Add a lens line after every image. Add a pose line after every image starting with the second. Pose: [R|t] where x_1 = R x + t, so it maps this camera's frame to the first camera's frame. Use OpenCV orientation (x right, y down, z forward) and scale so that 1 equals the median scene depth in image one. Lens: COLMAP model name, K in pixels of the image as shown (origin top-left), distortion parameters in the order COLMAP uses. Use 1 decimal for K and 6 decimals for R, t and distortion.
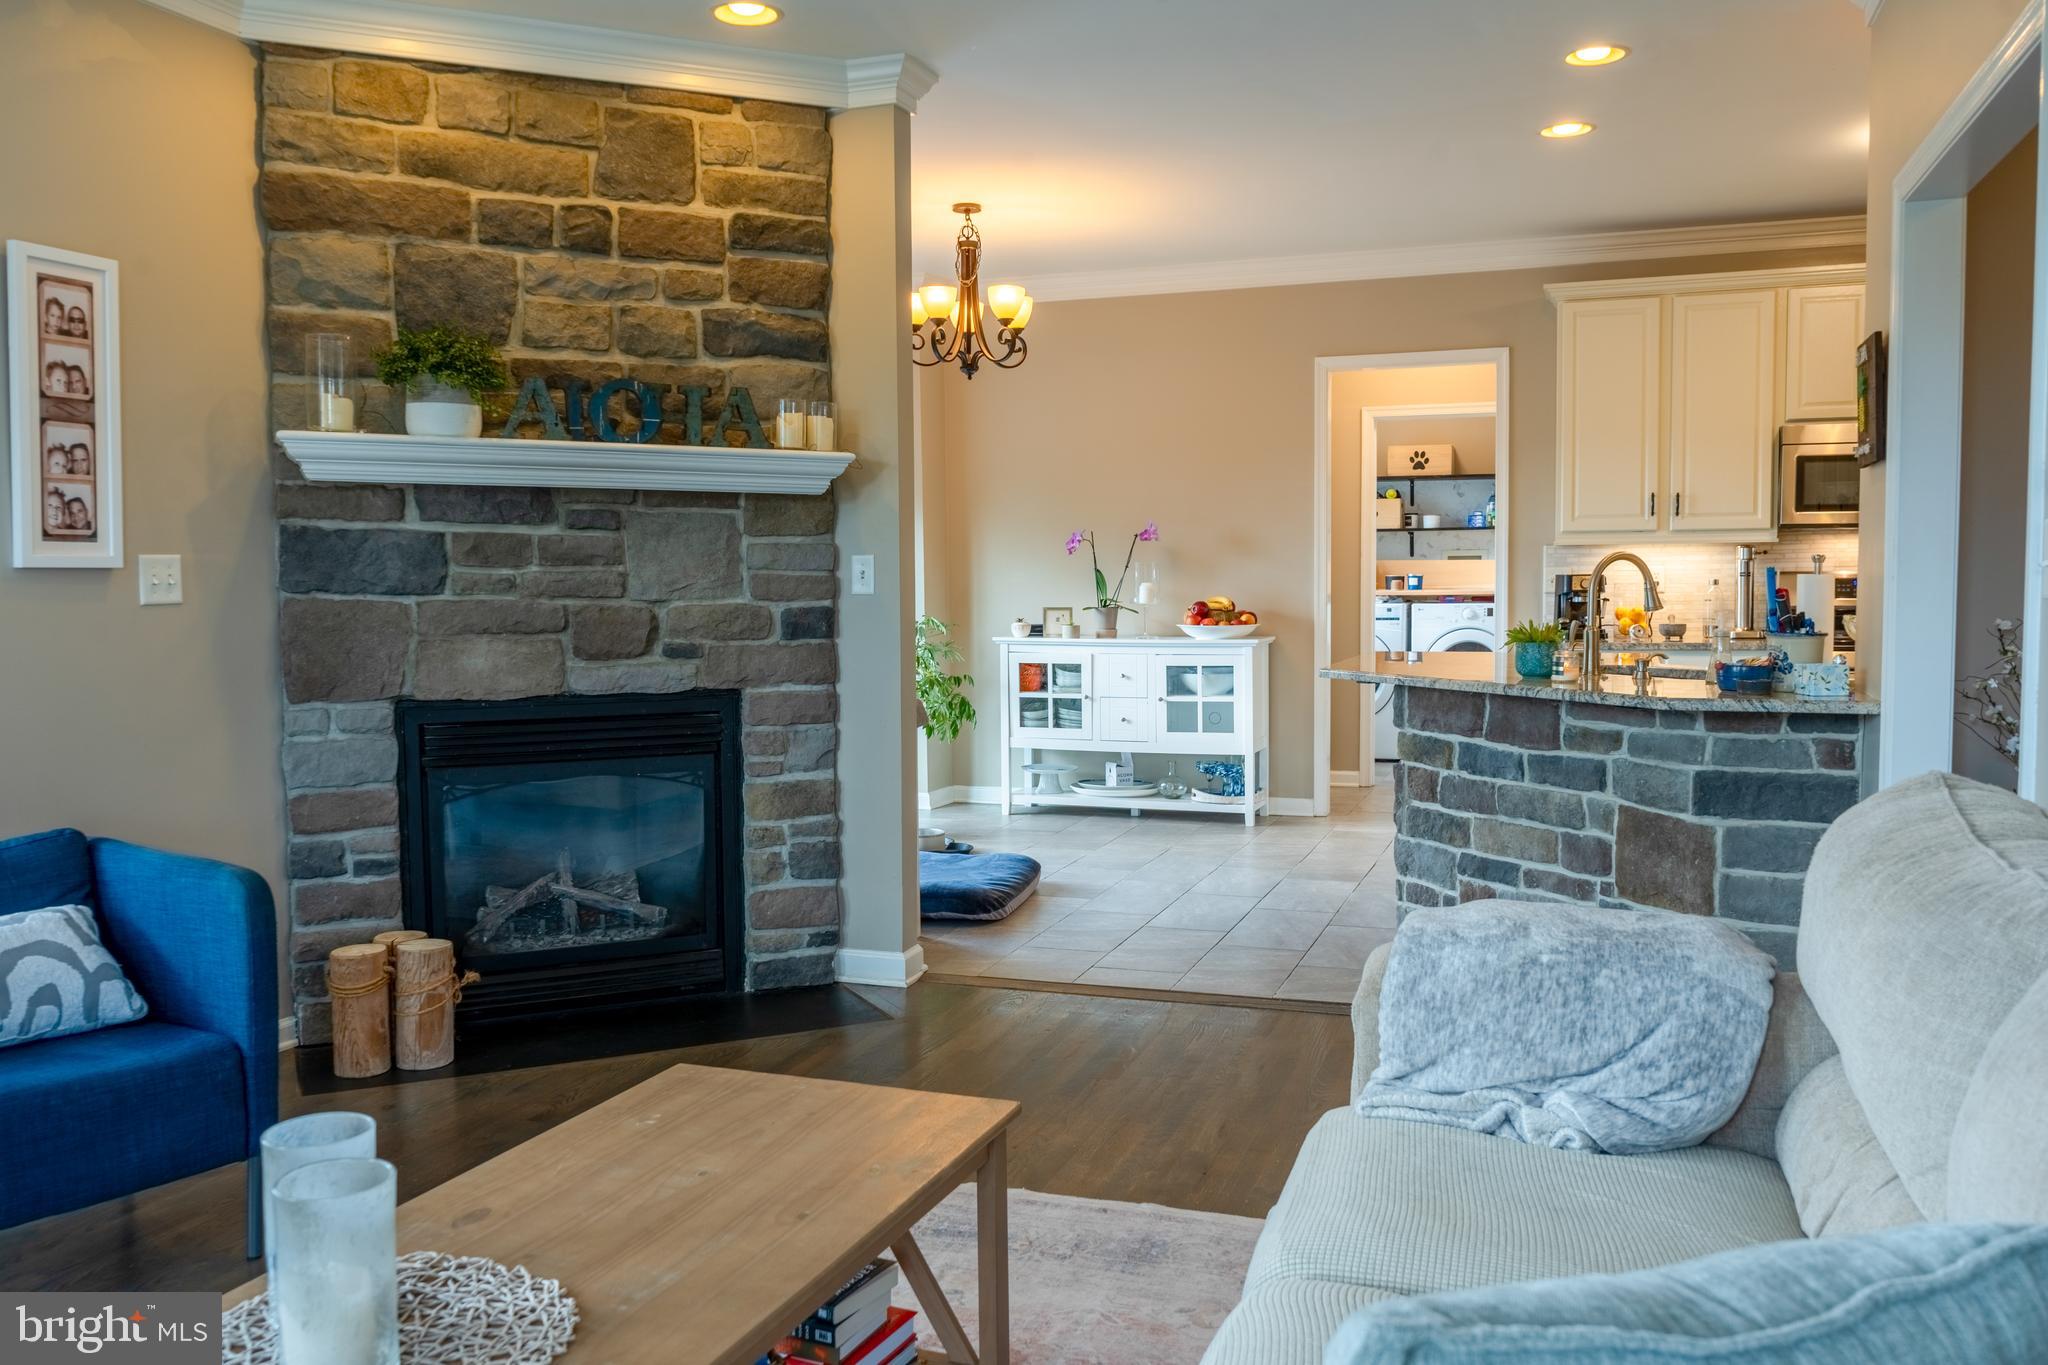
lens RADIAL K [[1639.7, 0, 1022.4], [0, 1639.7, 682.9], [0, 0, 1]] dist [-0.014333, -0.007313]
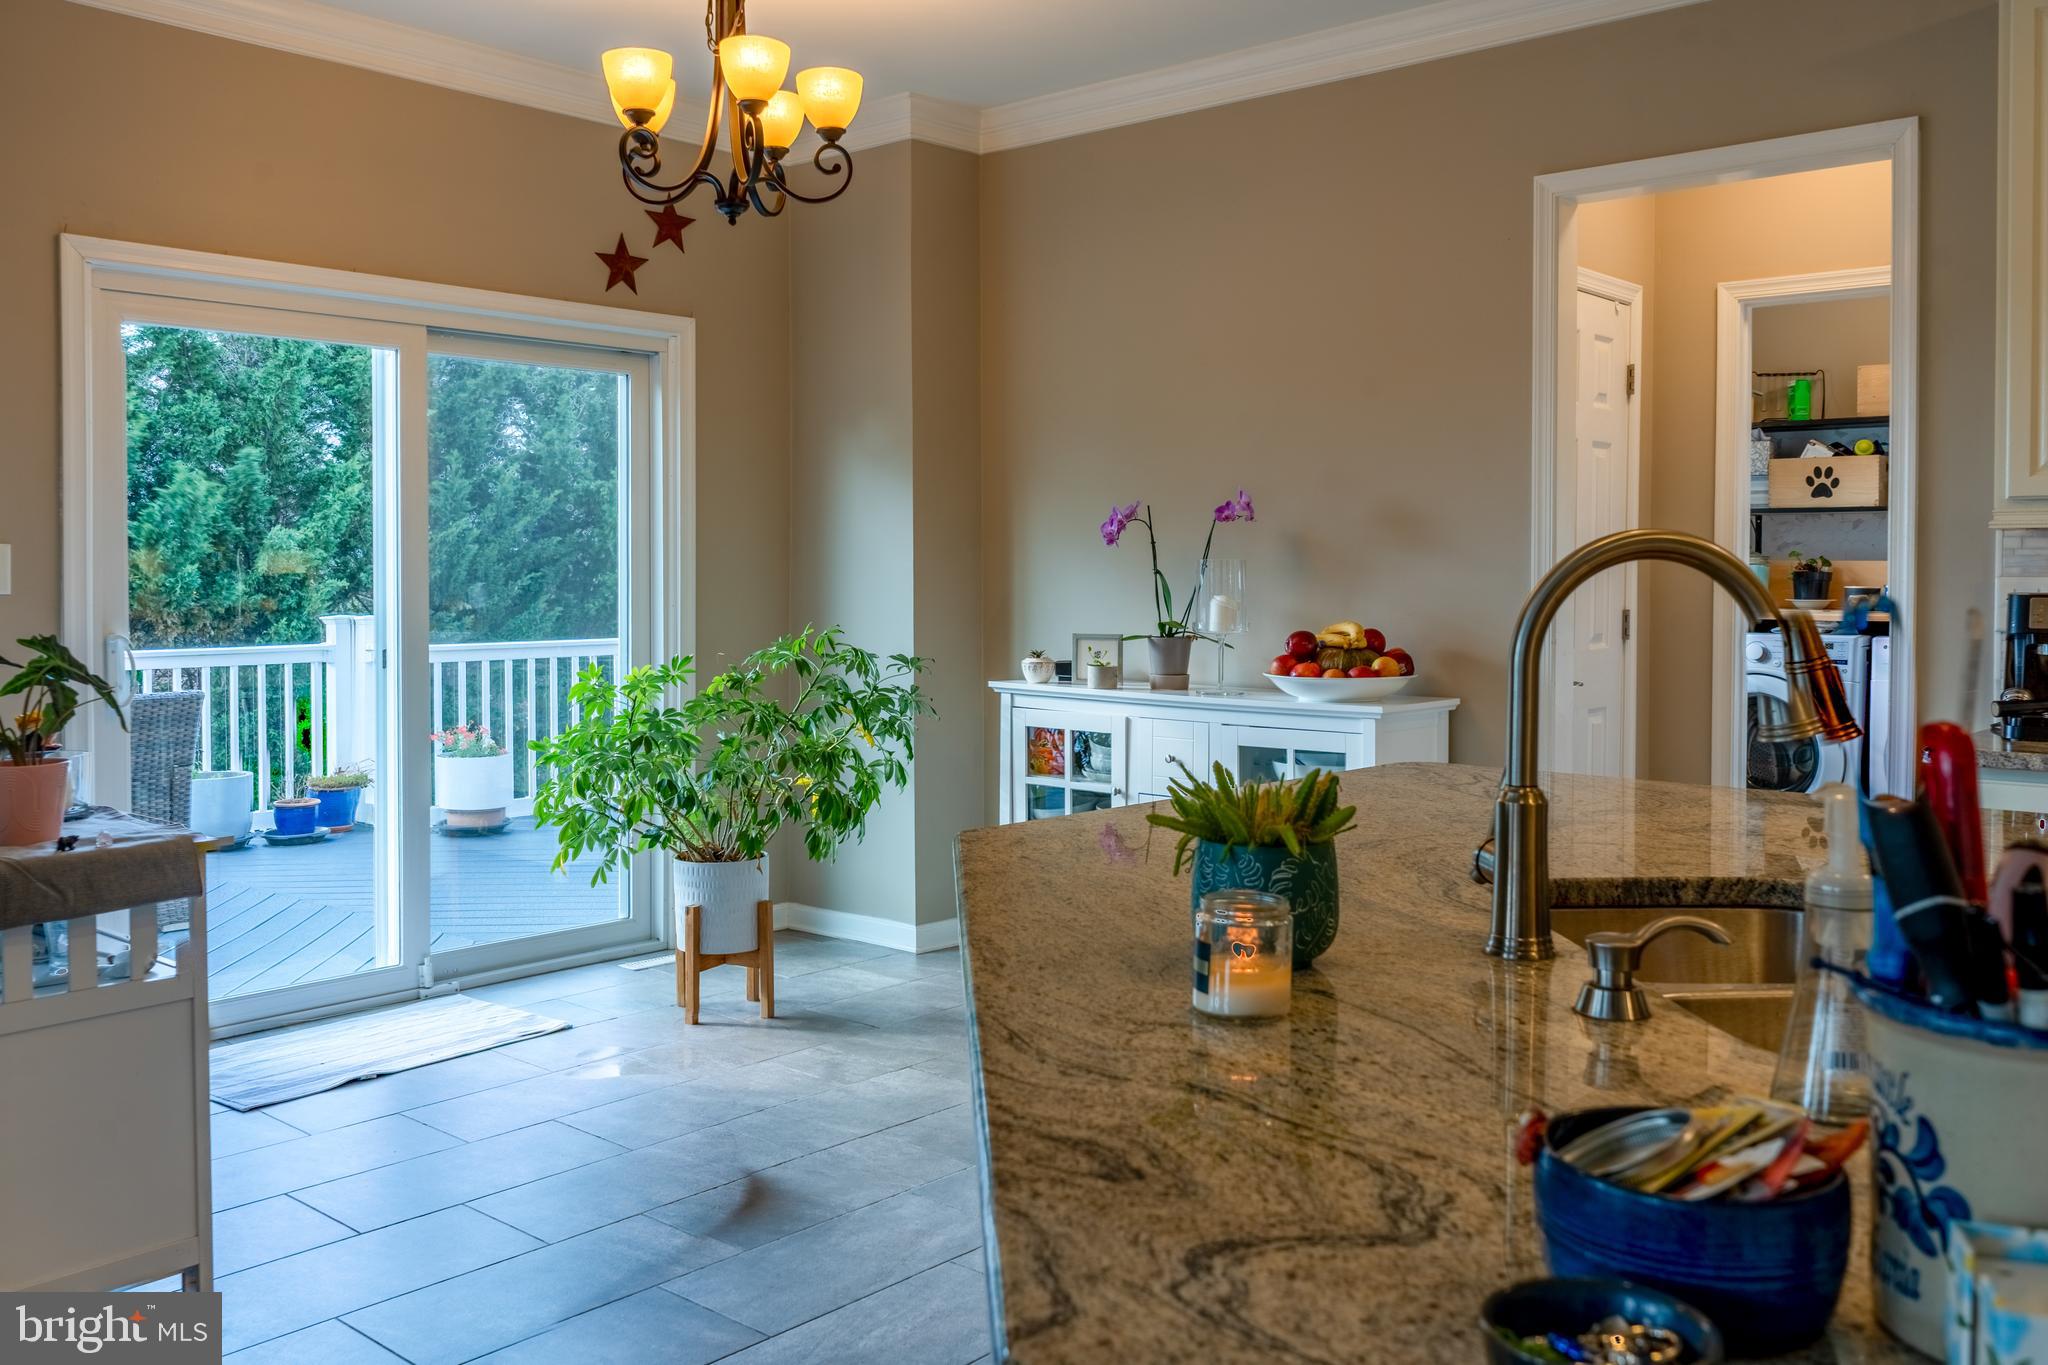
lens RADIAL K [[1723.8, 0, 1031.9], [0, 1723.8, 665.2], [0, 0, 1]] dist [-0.011732, -0.006982]
pose [[0.932128, 0.030057, -0.360879, 0.350223], [-0.033600, 0.999429, -0.003546, -0.050076], [0.360567, 0.015431, 0.932606, 0.641132]]
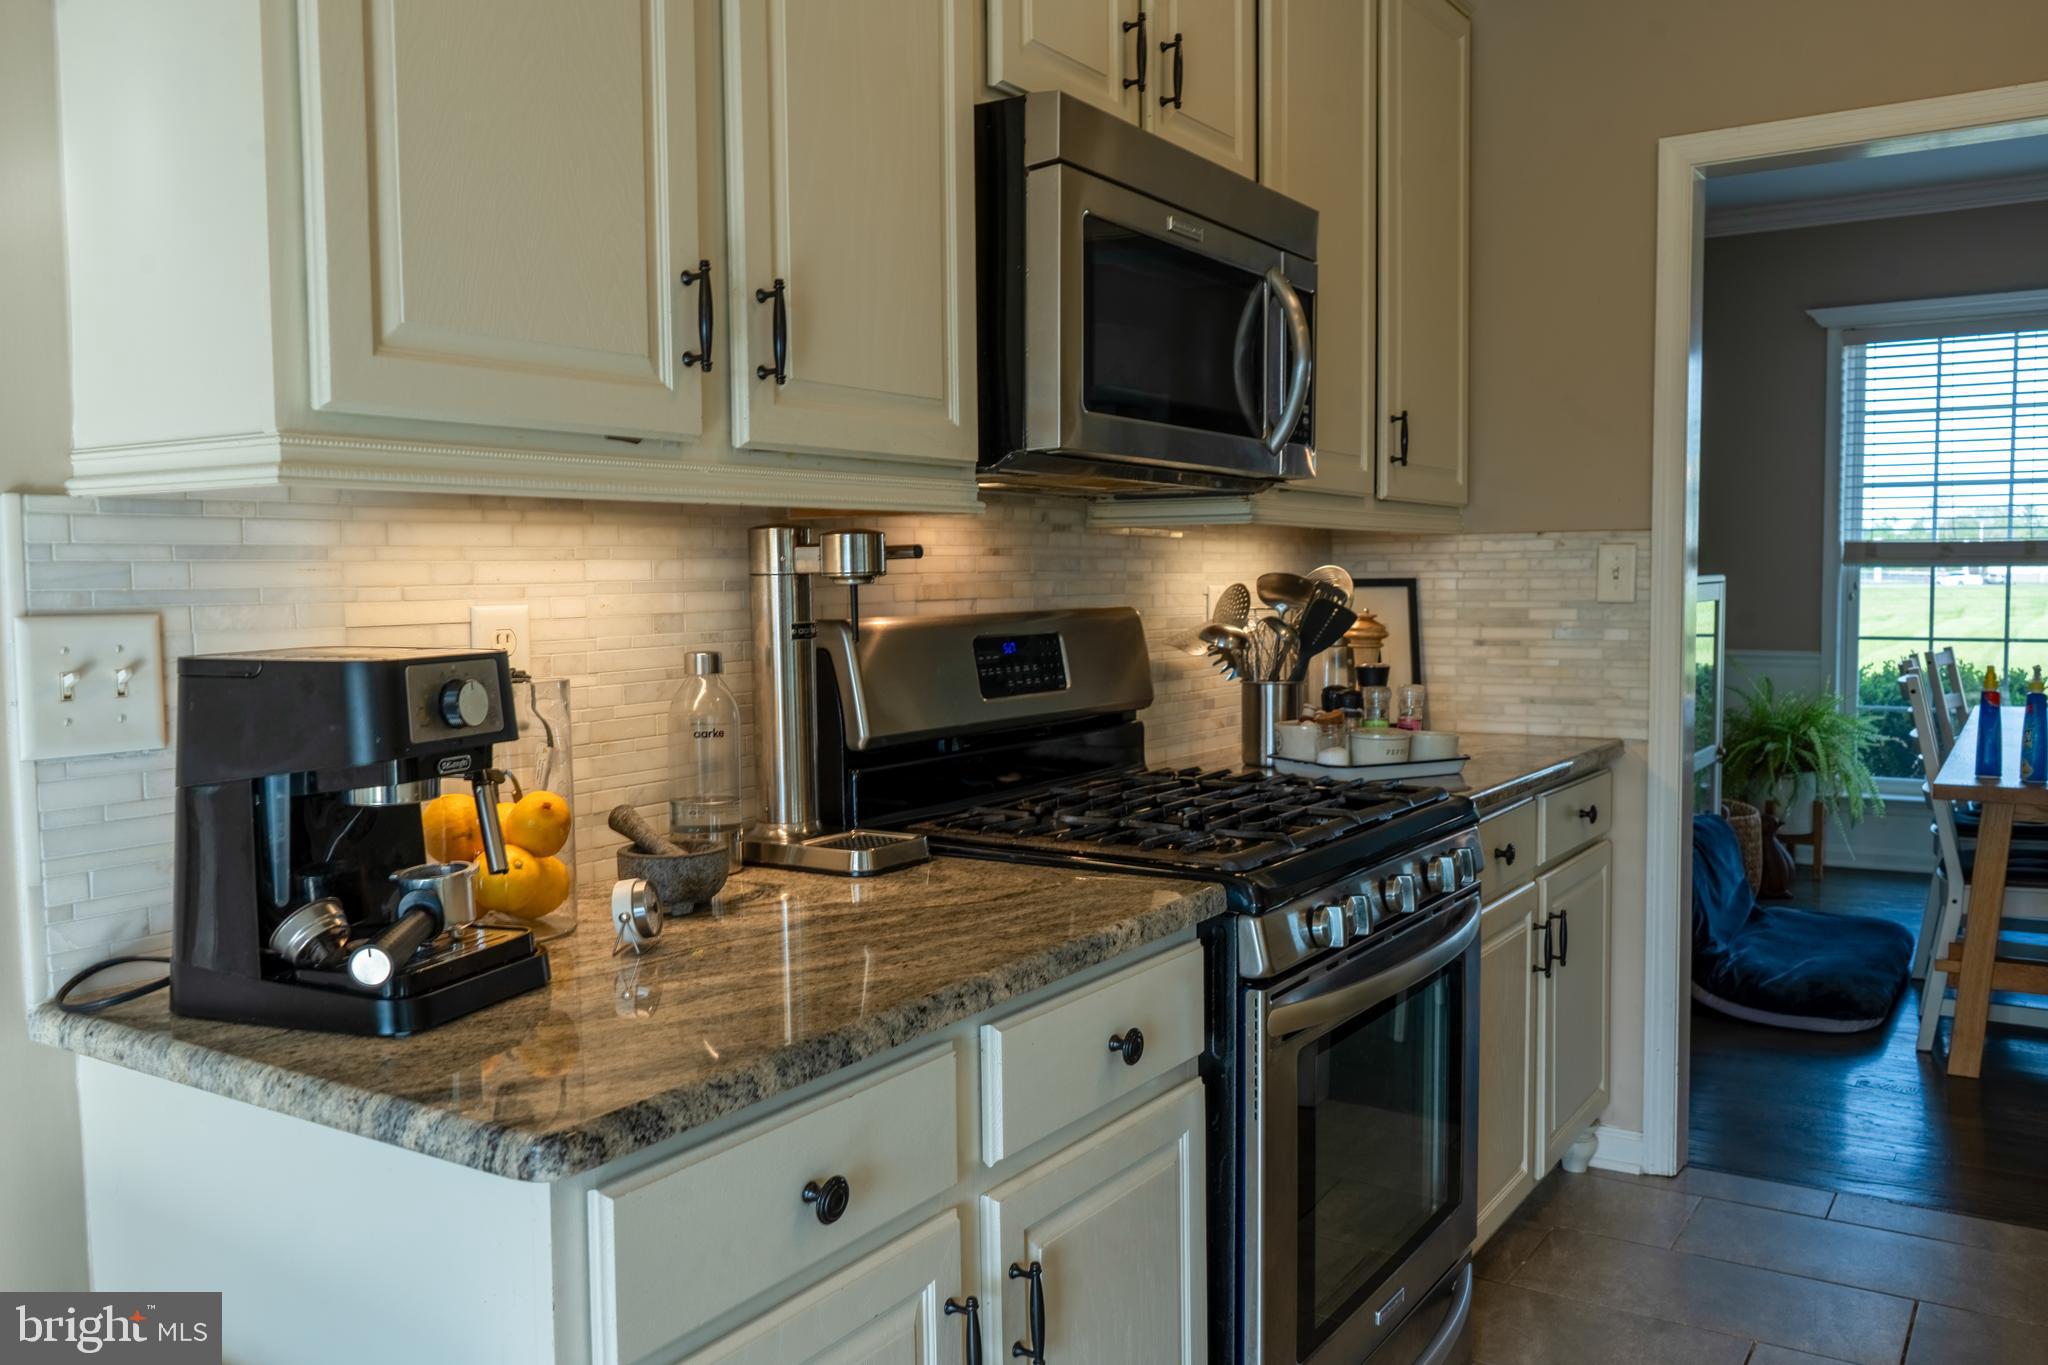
lens RADIAL K [[1639.7, 0, 1017.0], [0, 1639.7, 683.6], [0, 0, 1]] dist [-0.014333, -0.007313]
pose [[0.235643, -0.054360, 0.970318, 0.249960], [0.077113, 0.996332, 0.037090, -0.089516], [-0.968775, 0.066084, 0.238971, 1.236248]]
